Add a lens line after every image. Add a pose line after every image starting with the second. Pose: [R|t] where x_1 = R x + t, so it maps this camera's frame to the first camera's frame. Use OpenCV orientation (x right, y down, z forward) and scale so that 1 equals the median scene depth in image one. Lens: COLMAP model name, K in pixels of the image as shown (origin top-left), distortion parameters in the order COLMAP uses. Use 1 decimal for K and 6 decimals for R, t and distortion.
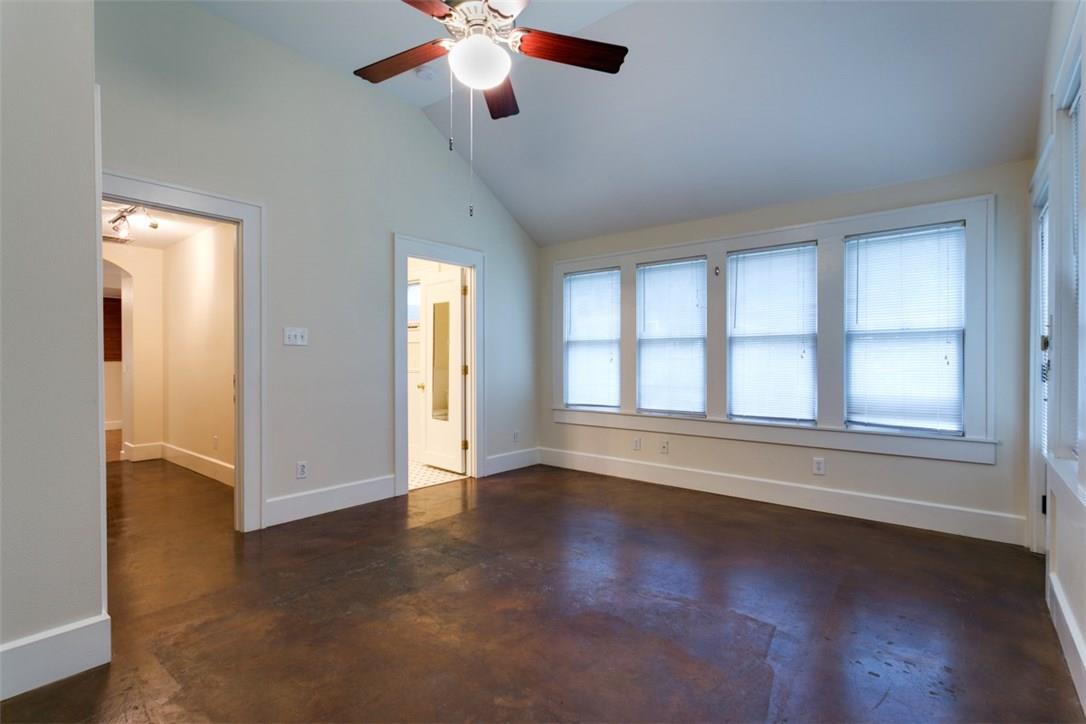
lens RADIAL K [[516.2, 0, 542.2], [0, 516.2, 364.9], [0, 0, 1]] dist [-0.000230, 0.000051]
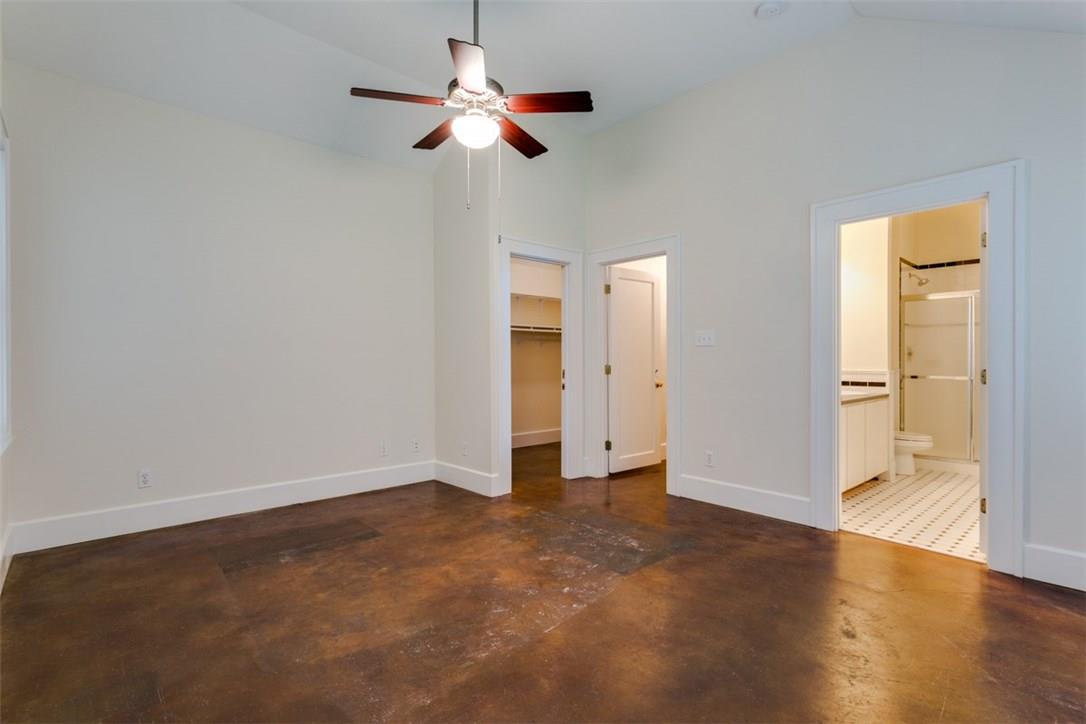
lens RADIAL K [[516.2, 0, 542.2], [0, 516.2, 364.9], [0, 0, 1]] dist [-0.000230, 0.000051]
pose [[-0.141364, 0.011756, -0.989888, 0.913345], [-0.010595, 0.999854, 0.013387, -0.011790], [0.989901, 0.012380, -0.141218, 1.081035]]
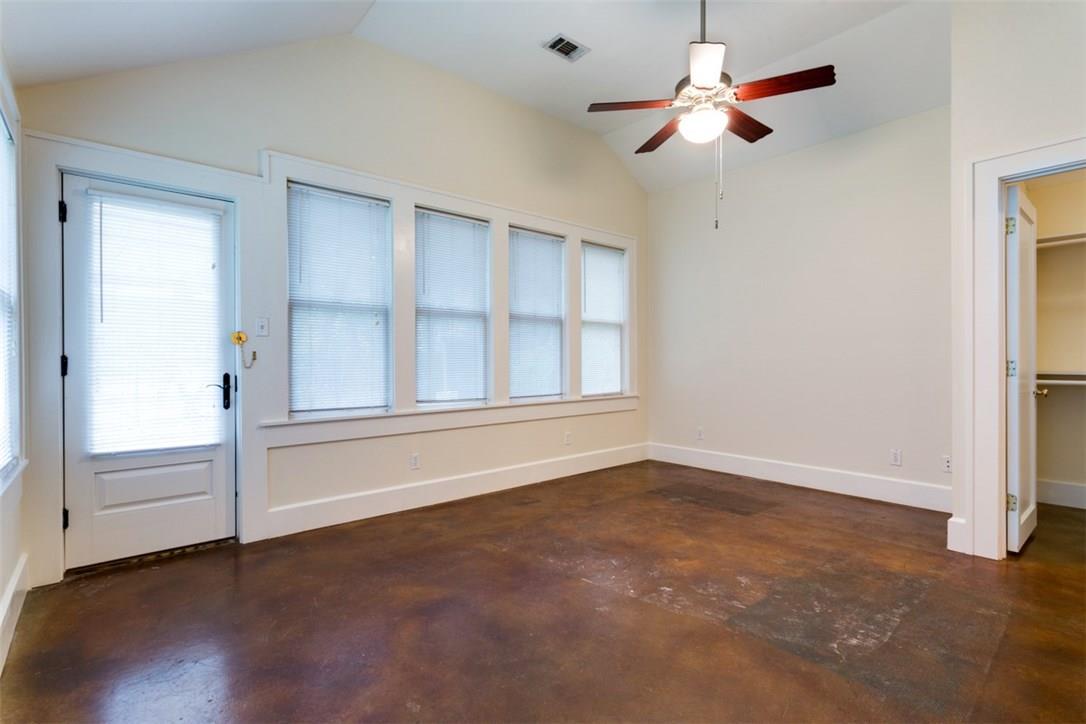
lens RADIAL K [[516.2, 0, 542.2], [0, 516.2, 364.9], [0, 0, 1]] dist [-0.000230, 0.000051]
pose [[-0.984905, 0.002010, 0.173083, 0.047065], [0.005579, 0.999782, 0.020139, 0.000502], [-0.173005, 0.020801, -0.984701, 1.902543]]
